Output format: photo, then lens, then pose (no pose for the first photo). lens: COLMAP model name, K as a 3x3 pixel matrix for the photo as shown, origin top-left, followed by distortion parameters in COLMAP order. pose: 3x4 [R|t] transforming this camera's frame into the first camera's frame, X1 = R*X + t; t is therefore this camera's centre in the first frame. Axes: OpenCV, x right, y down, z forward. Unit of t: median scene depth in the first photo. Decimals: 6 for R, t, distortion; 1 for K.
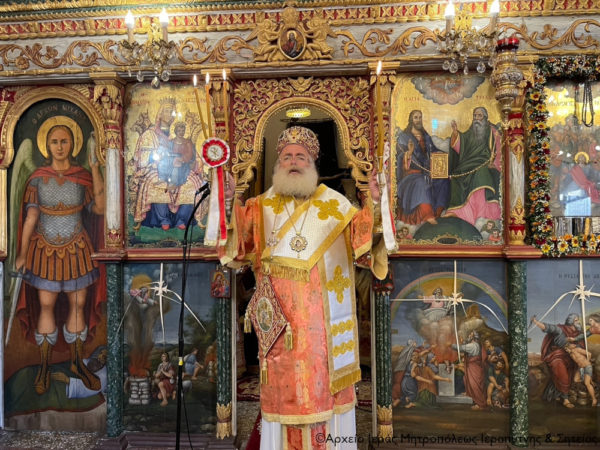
lens RADIAL K [[452.9, 0, 299.7], [0, 452.9, 220.5], [0, 0, 1]] dist [0.078016, -0.103149]
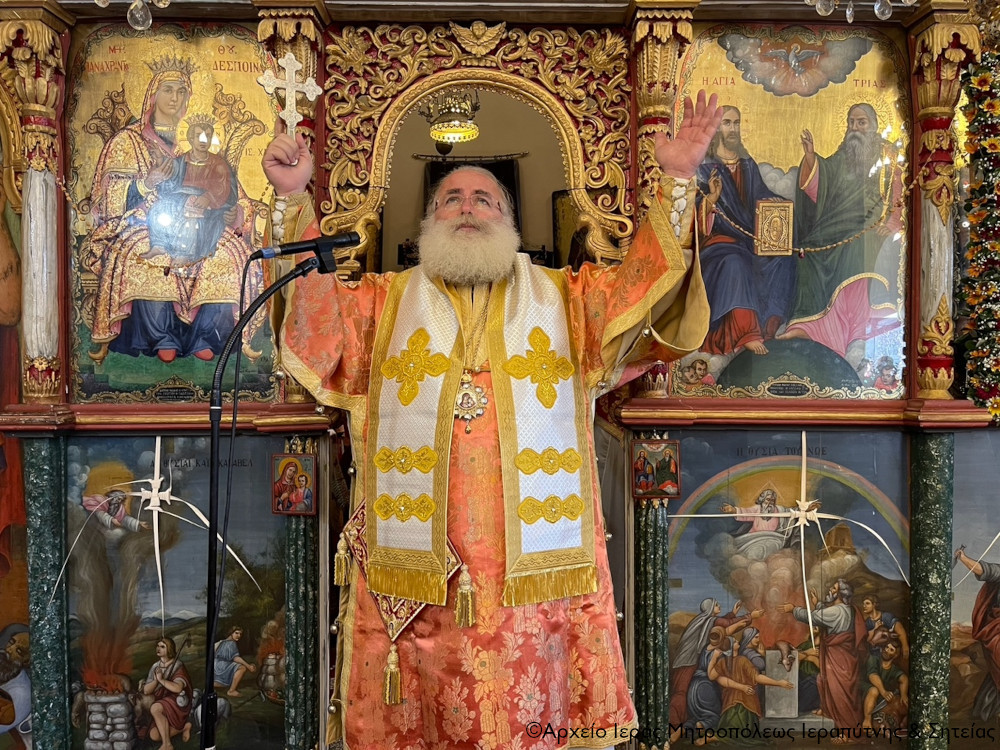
lens RADIAL K [[754.9, 0, 503.9], [0, 754.9, 372.2], [0, 0, 1]] dist [0.078016, -0.103149]
pose [[0.995819, 0.007453, 0.091043, -0.038957], [-0.009708, 0.999656, 0.024352, 0.010292], [-0.090830, -0.025134, 0.995549, 0.246544]]
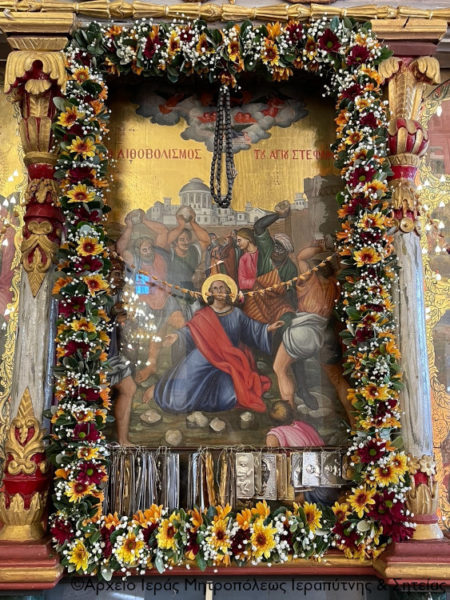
lens RADIAL K [[561.6, 0, 230.0], [0, 561.6, 302.9], [0, 0, 1]] dist [0.052503, 0.000000]
pose [[0.996467, 0.025351, 0.080063, 0.573591], [-0.010721, 0.983951, -0.178119, -0.041837], [-0.083293, 0.176631, 0.980746, 0.535562]]
